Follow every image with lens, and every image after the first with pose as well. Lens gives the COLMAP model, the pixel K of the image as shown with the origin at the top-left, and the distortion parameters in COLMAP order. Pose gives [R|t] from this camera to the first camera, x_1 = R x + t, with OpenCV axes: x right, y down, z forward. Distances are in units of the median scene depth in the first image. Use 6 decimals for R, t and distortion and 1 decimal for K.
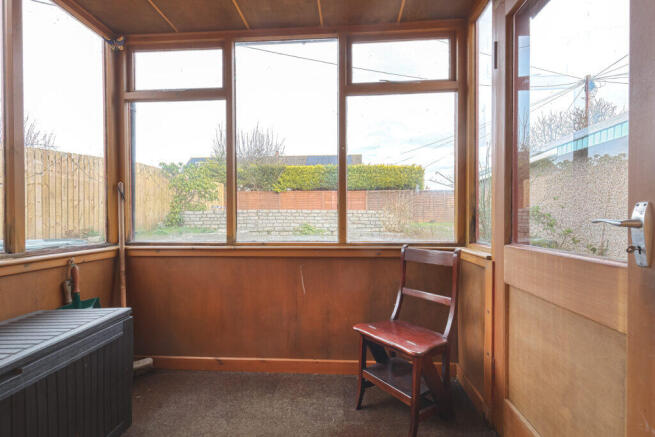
lens RADIAL K [[304.0, 0, 327.5], [0, 304.0, 218.5], [0, 0, 1]] dist [0.000292, 0.000019]
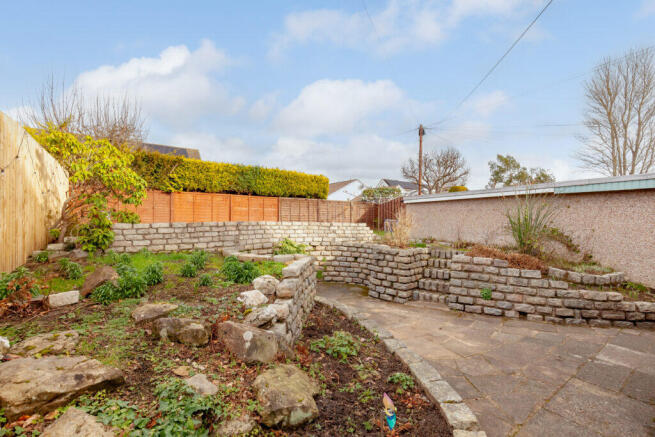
lens RADIAL K [[304.0, 0, 327.5], [0, 304.0, 218.5], [0, 0, 1]] dist [0.000292, 0.000019]
pose [[0.755788, 0.010460, 0.654733, -0.371286], [-0.009095, 0.999944, -0.005477, -0.023634], [-0.654753, -0.001815, 0.755841, 0.204080]]
